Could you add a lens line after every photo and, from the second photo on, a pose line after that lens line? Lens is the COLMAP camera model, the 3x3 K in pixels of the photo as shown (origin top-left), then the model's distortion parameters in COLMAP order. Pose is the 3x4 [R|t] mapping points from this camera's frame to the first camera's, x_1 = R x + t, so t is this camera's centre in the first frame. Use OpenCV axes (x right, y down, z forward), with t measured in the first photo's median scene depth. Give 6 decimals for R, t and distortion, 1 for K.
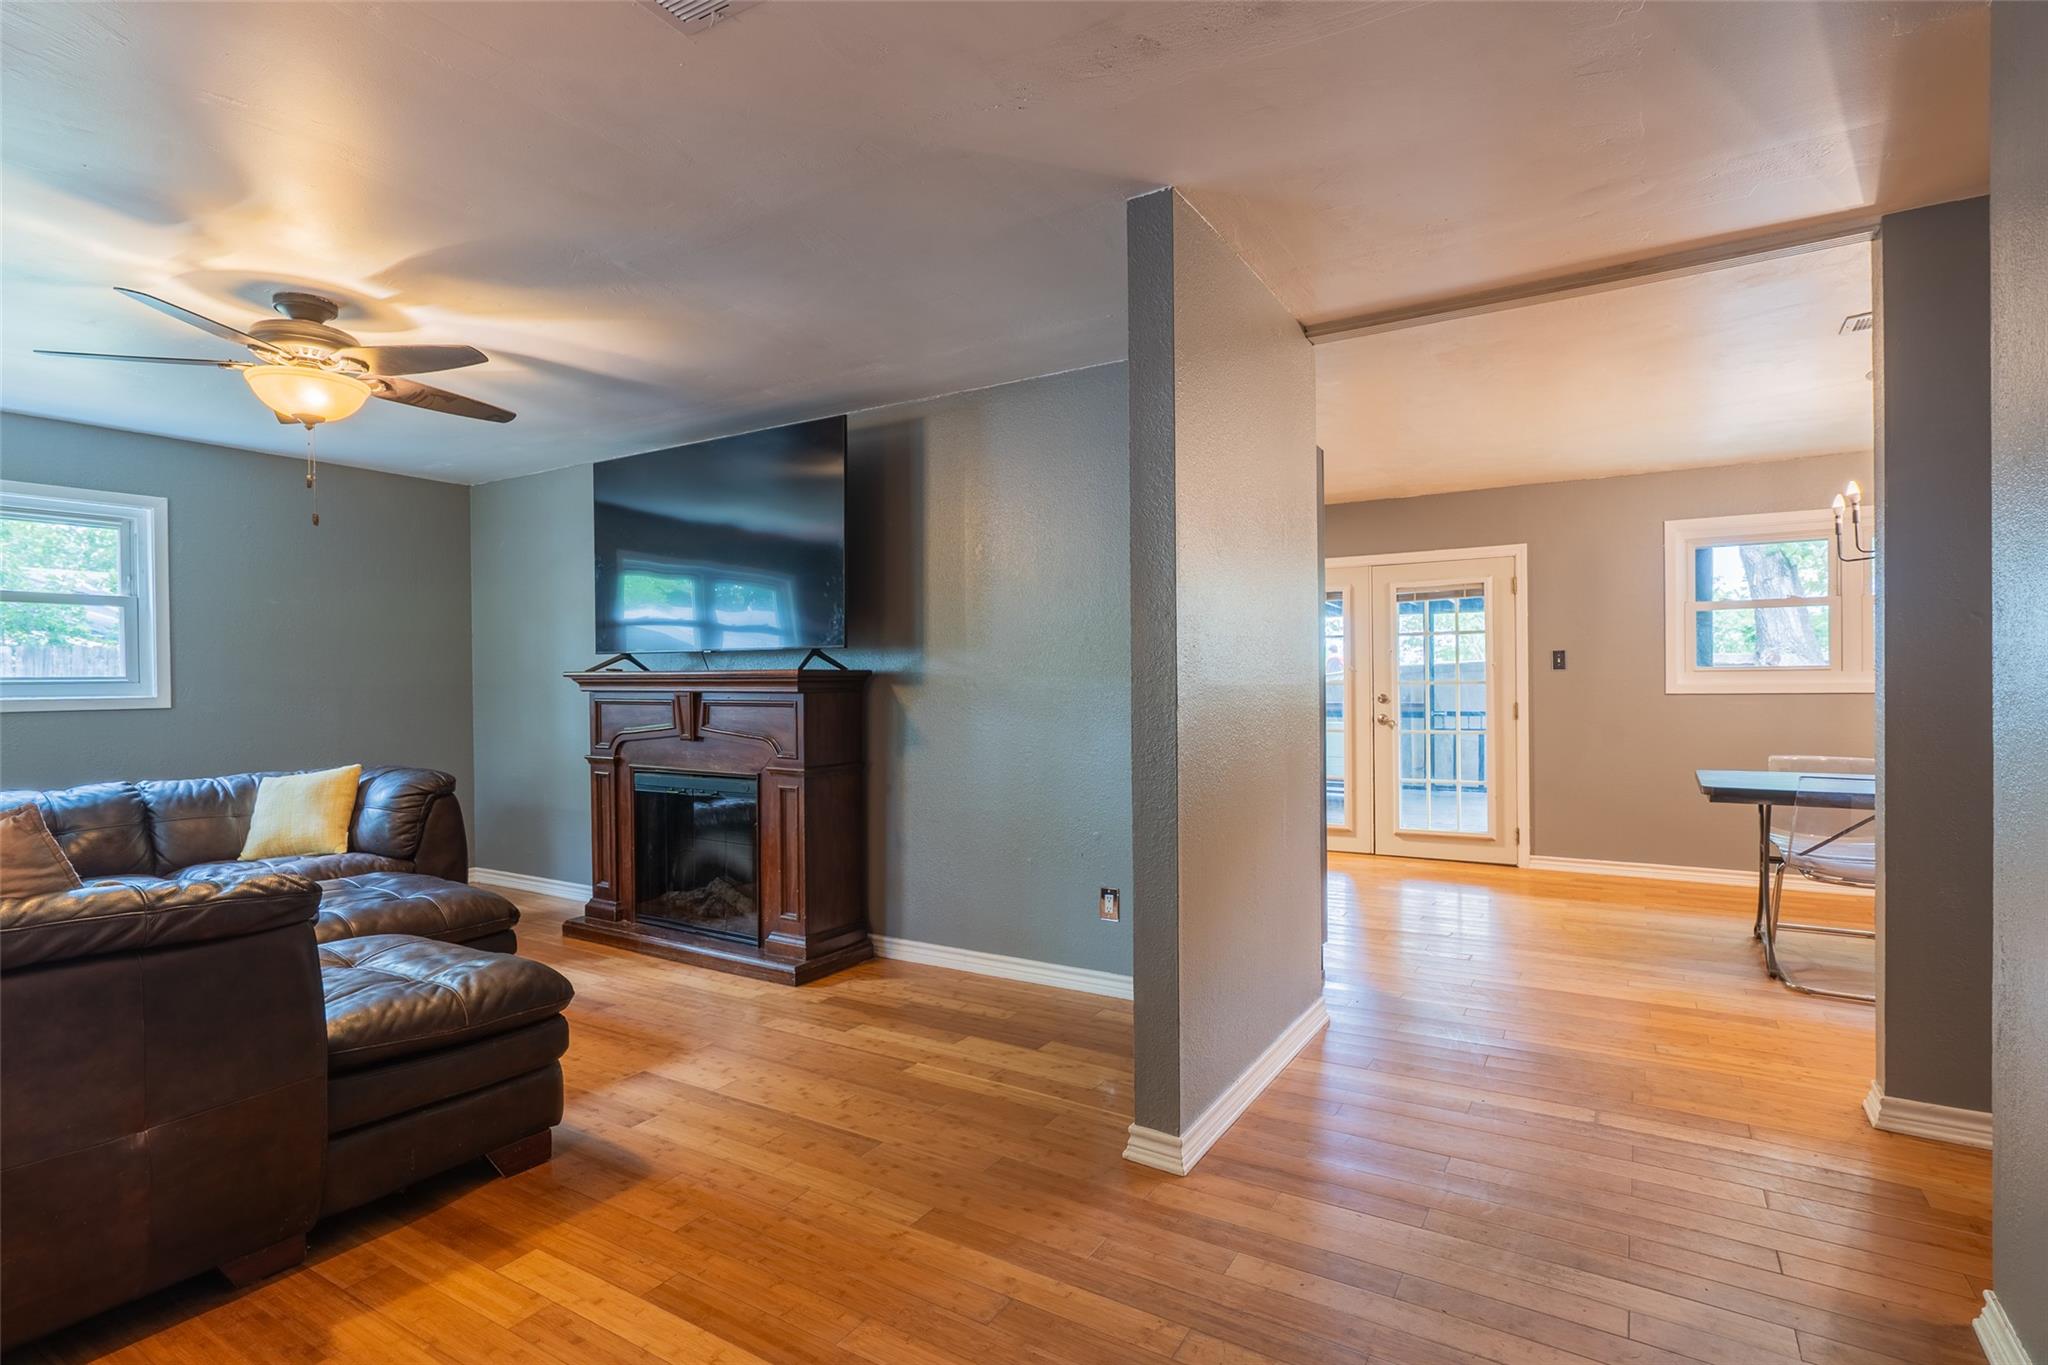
lens RADIAL K [[996.0, 0, 1033.4], [0, 996.0, 693.1], [0, 0, 1]] dist [-0.001813, 0.001848]
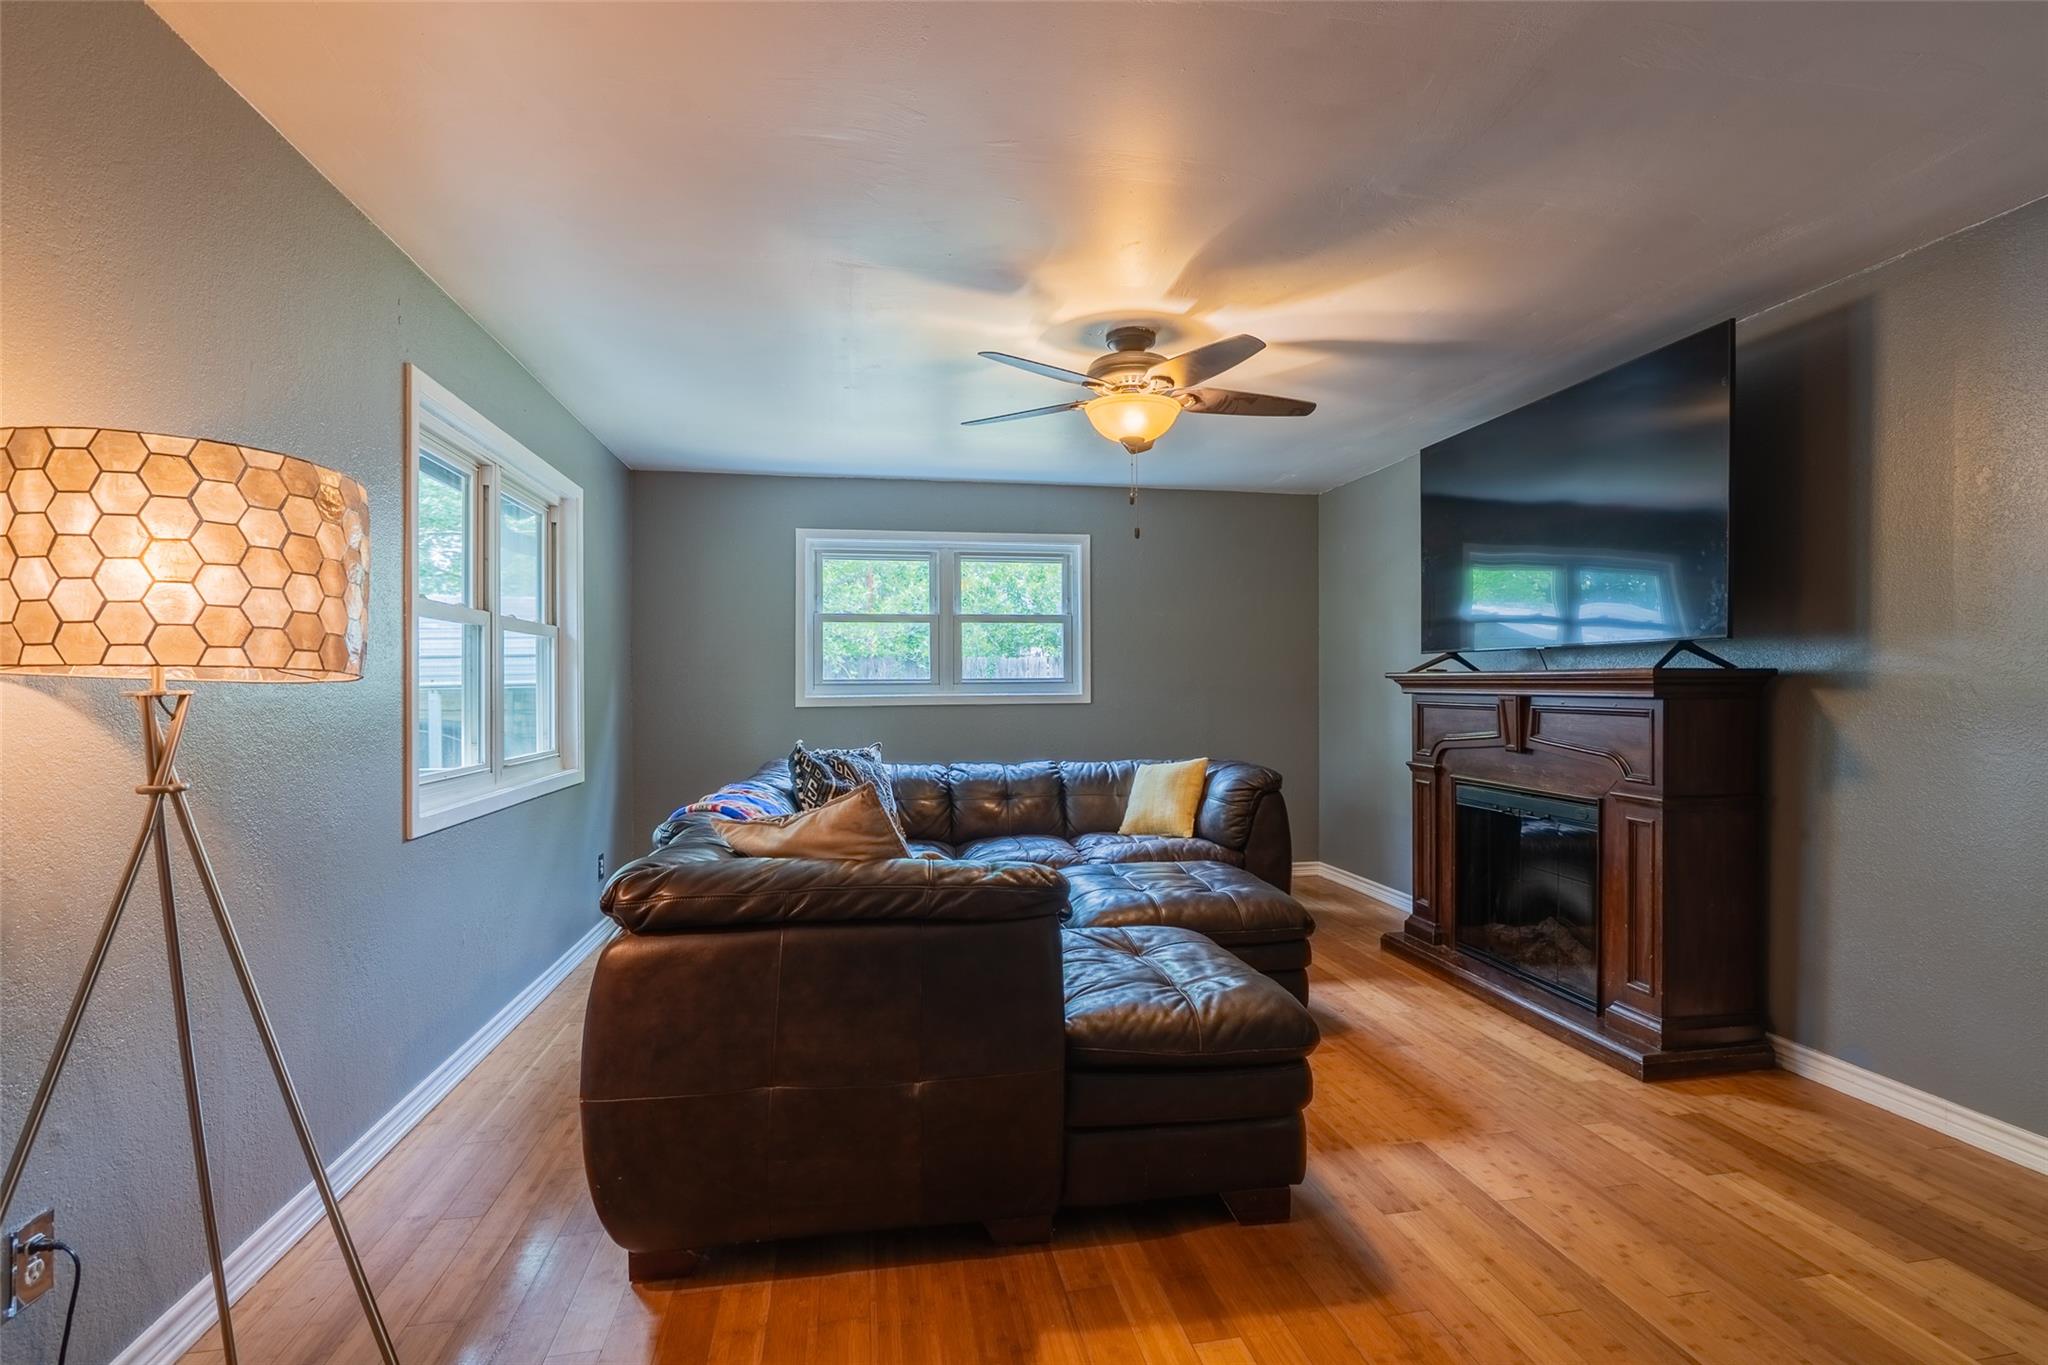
lens RADIAL K [[996.0, 0, 1033.4], [0, 996.0, 693.1], [0, 0, 1]] dist [-0.001813, 0.001848]
pose [[0.675336, 0.010148, -0.737441, 0.005676], [-0.011639, 0.999927, 0.003102, -0.001258], [0.737419, 0.006488, 0.675405, 0.130700]]
